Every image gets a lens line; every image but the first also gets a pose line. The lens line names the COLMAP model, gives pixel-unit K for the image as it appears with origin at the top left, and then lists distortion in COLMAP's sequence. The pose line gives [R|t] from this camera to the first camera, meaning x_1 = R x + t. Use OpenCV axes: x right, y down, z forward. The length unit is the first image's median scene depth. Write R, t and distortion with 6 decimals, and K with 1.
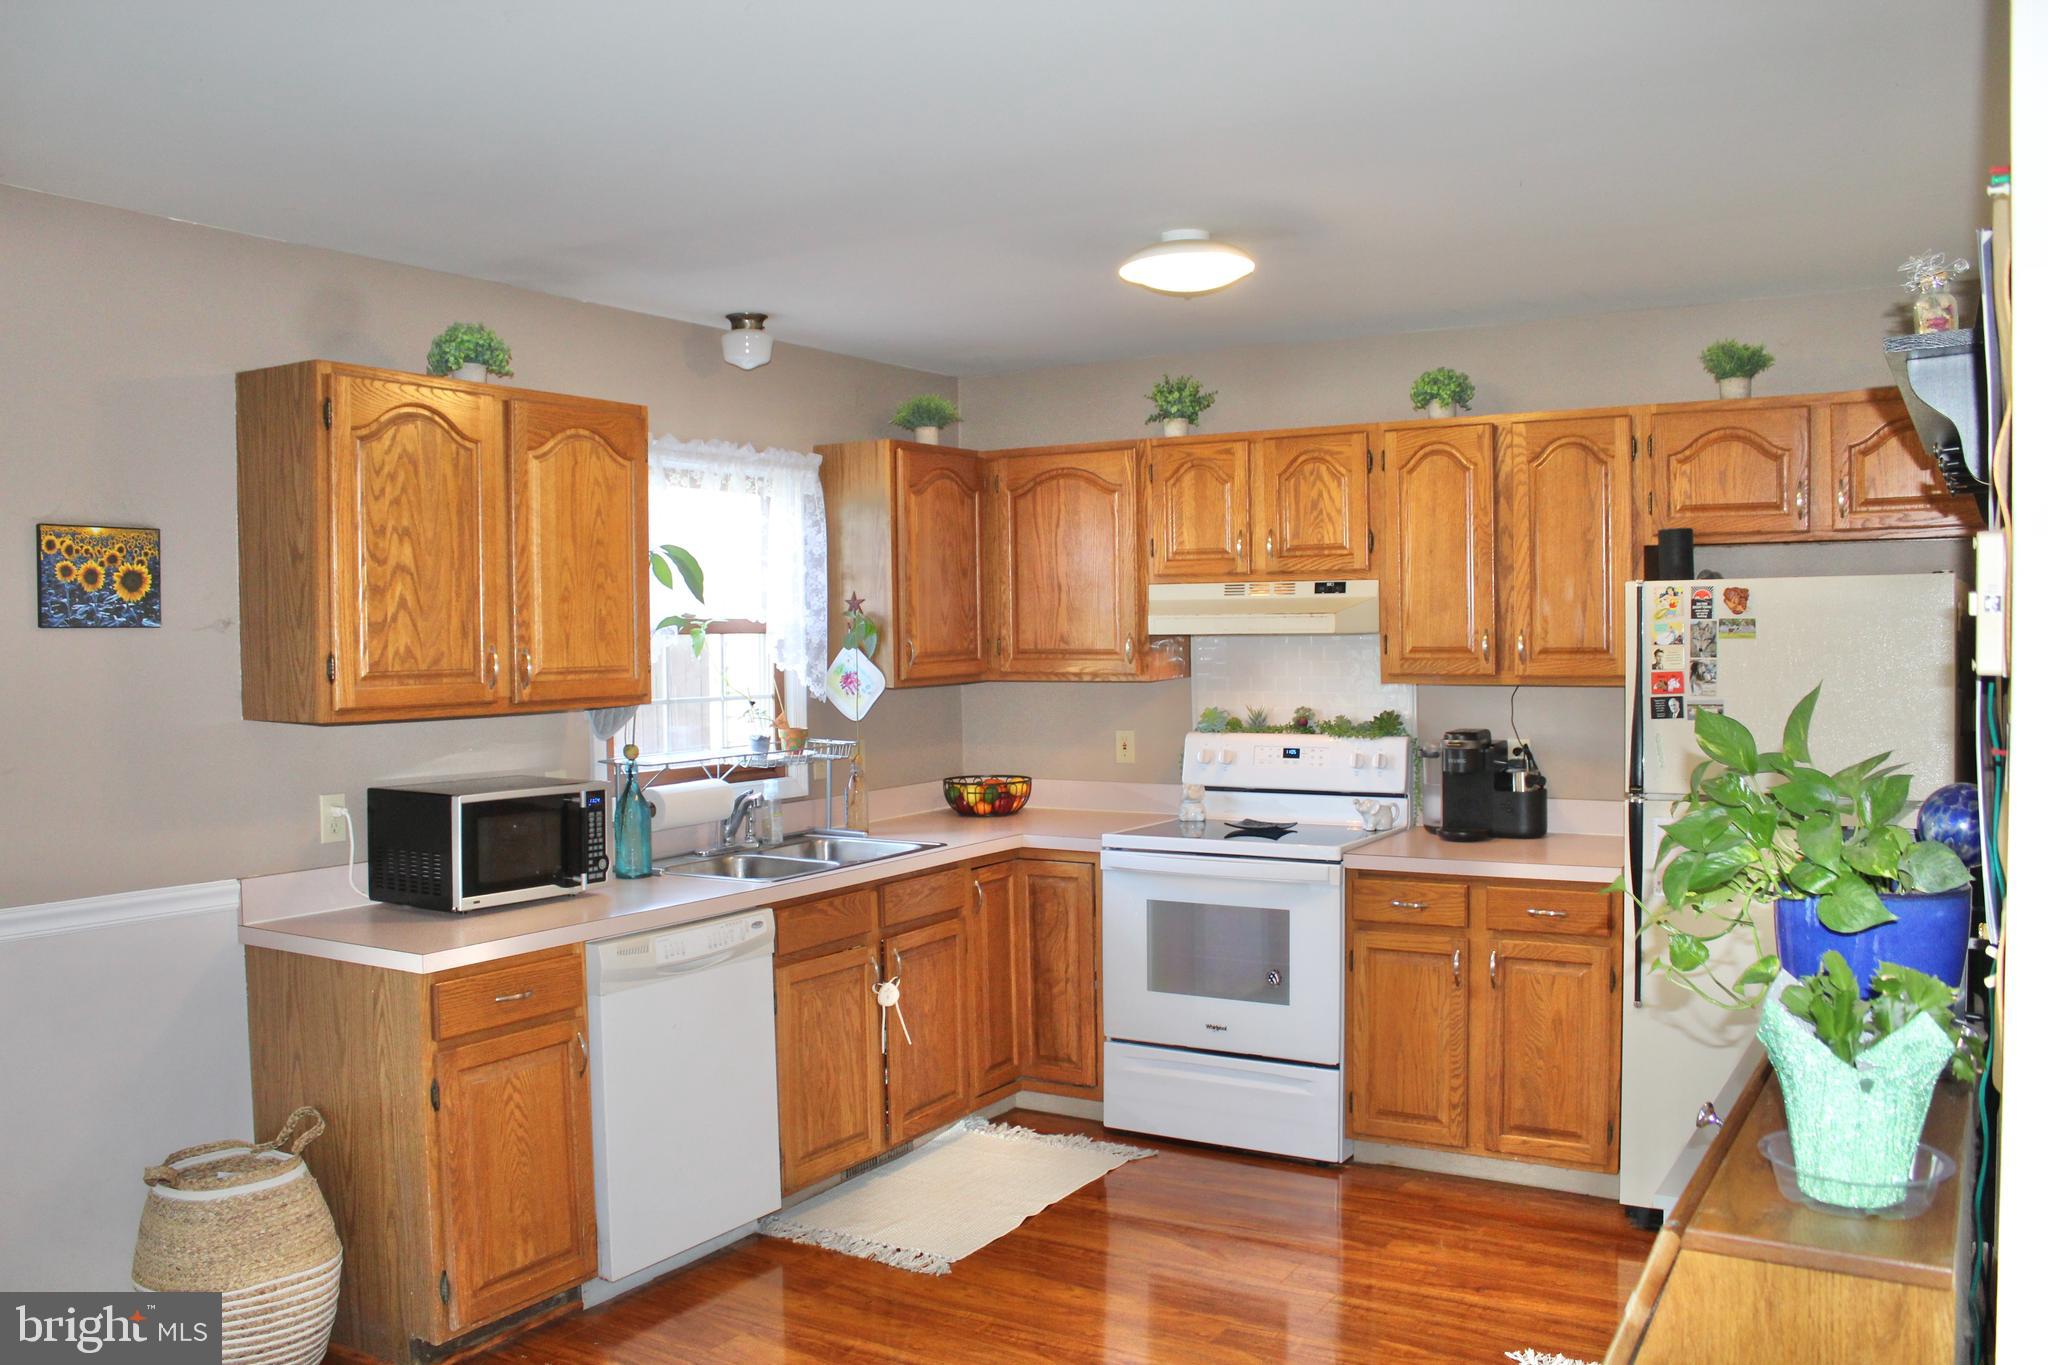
lens RADIAL K [[1707.9, 0, 1024.0], [0, 1707.9, 682.5], [0, 0, 1]] dist [-0.084570, 0.001920]
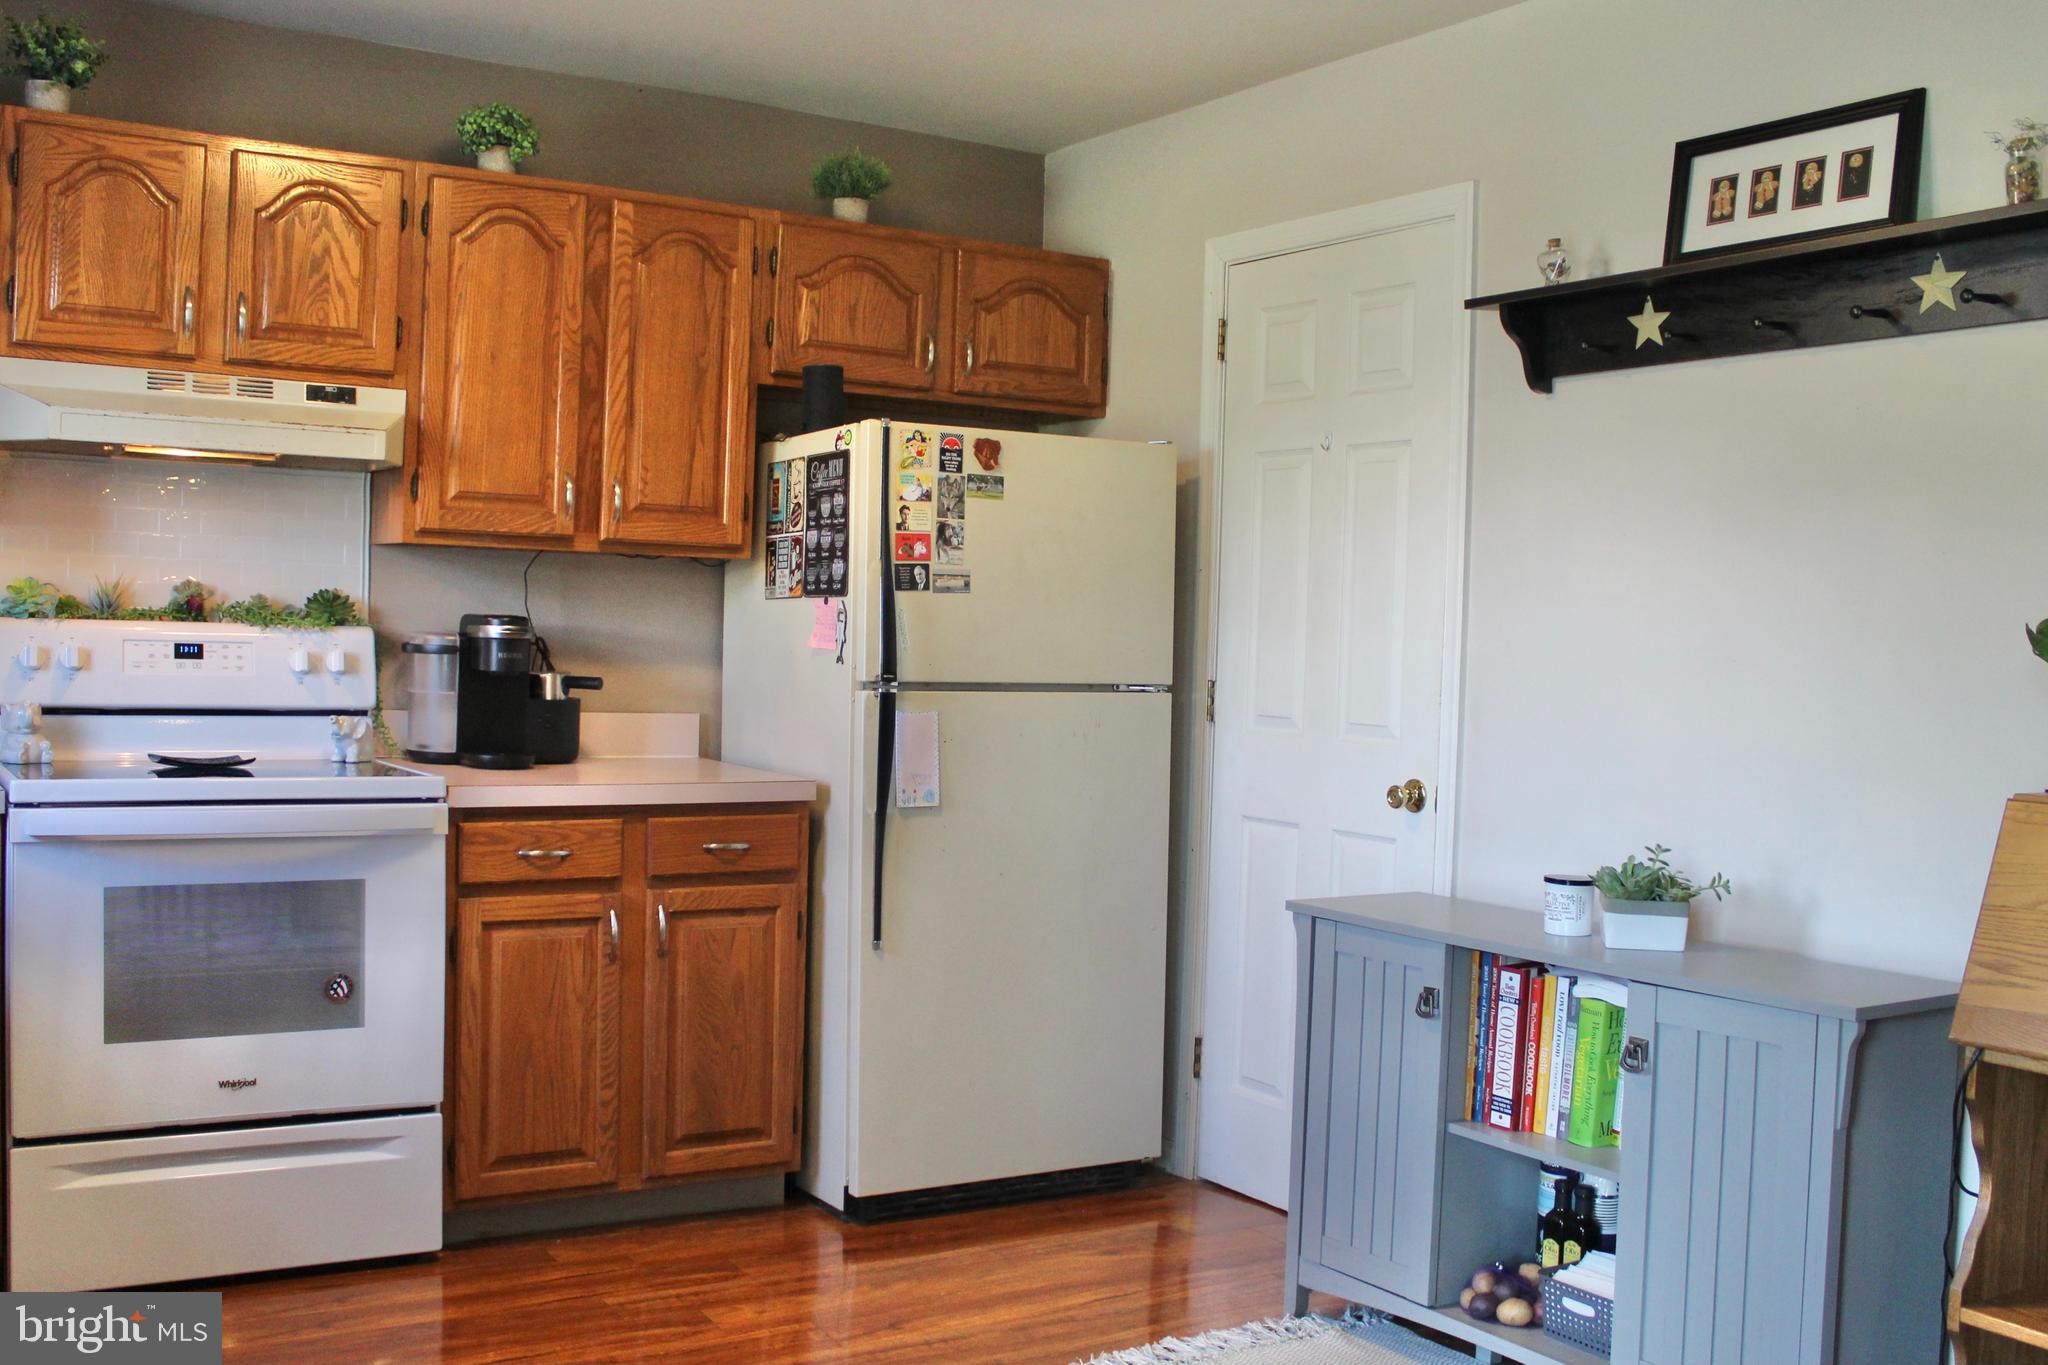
lens RADIAL K [[2053.9, 0, 1024.0], [0, 2053.9, 682.5], [0, 0, 1]] dist [-0.114647, 0.020925]
pose [[0.459676, 0.008713, 0.888044, -0.428114], [-0.009081, 0.999946, -0.005111, 0.063137], [-0.888040, -0.005715, 0.459731, 0.439624]]
